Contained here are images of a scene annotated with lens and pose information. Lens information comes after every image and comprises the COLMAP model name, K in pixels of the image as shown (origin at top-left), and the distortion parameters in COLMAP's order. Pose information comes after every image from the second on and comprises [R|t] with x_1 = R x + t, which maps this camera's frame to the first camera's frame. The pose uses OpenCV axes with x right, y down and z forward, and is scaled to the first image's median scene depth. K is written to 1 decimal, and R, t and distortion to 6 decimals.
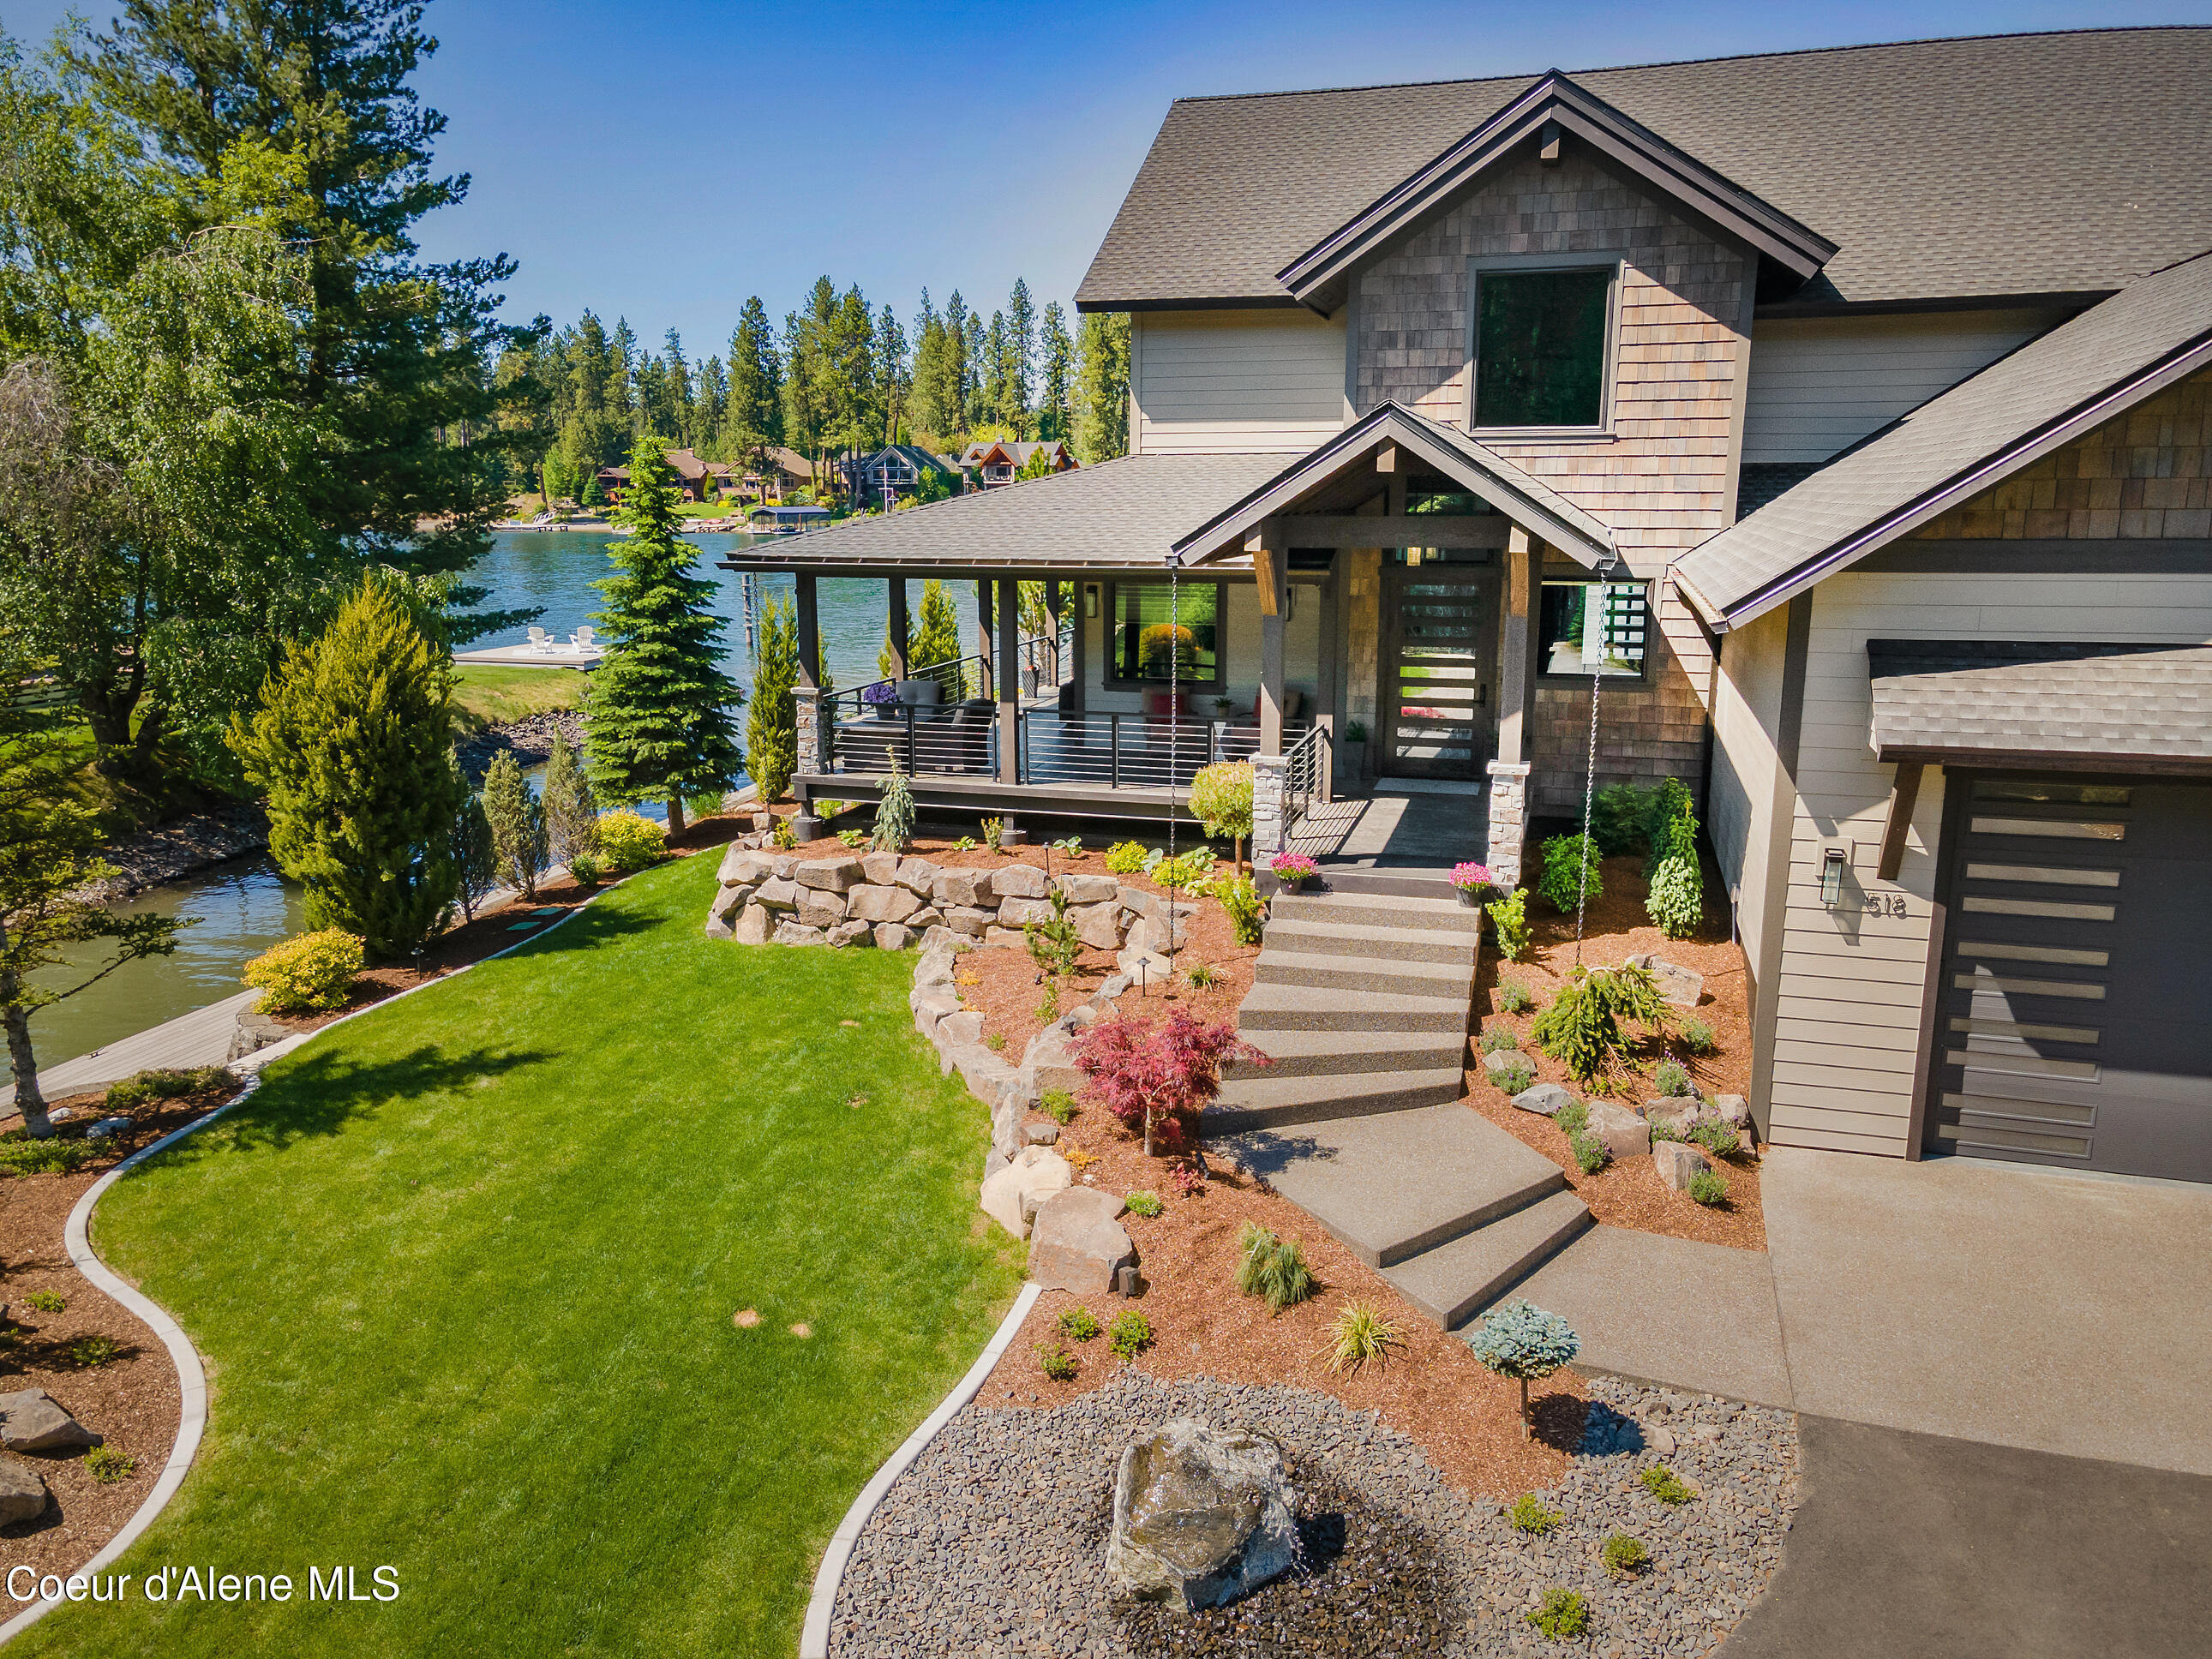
lens RADIAL K [[1615.5, 0, 1106.2], [0, 1615.5, 833.2], [0, 0, 1]] dist [0.019775, 0.034103]
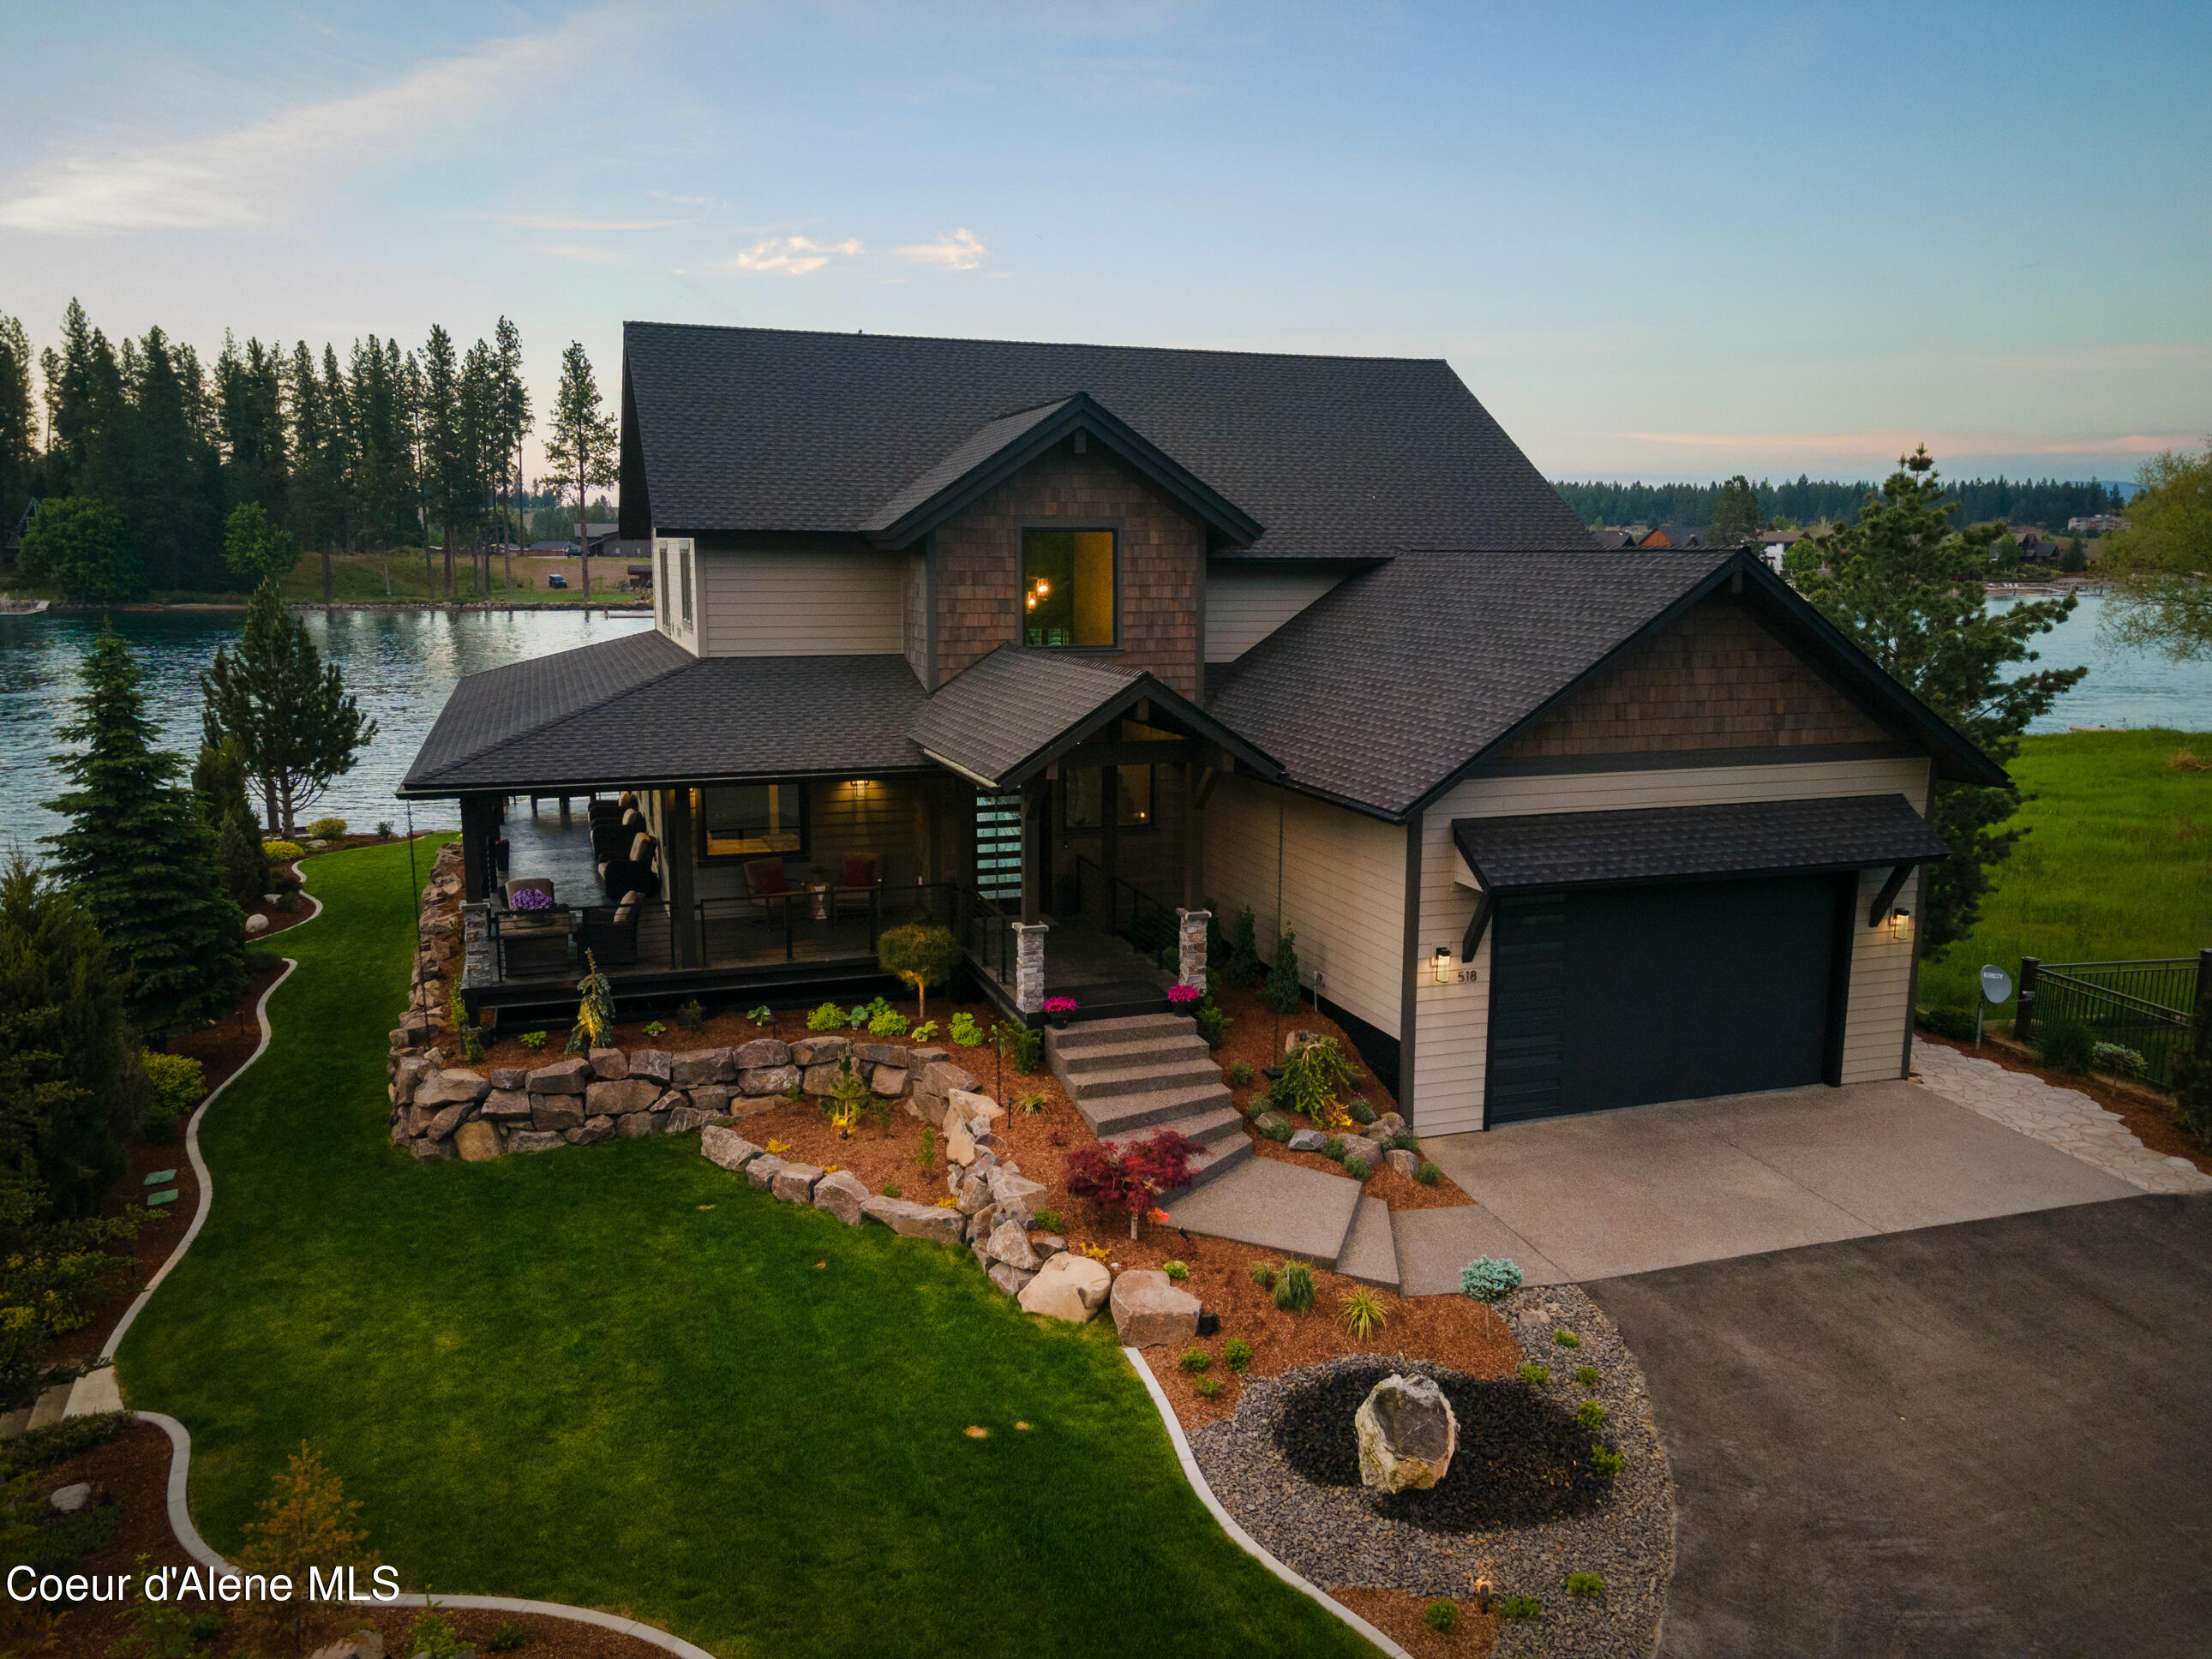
lens RADIAL K [[1615.5, 0, 1106.2], [0, 1615.5, 833.2], [0, 0, 1]] dist [0.019775, 0.034103]
pose [[0.813057, -0.096226, 0.574176, -0.491682], [0.116686, 0.993168, 0.001213, -0.097353], [-0.570370, 0.066012, 0.818731, -0.088186]]
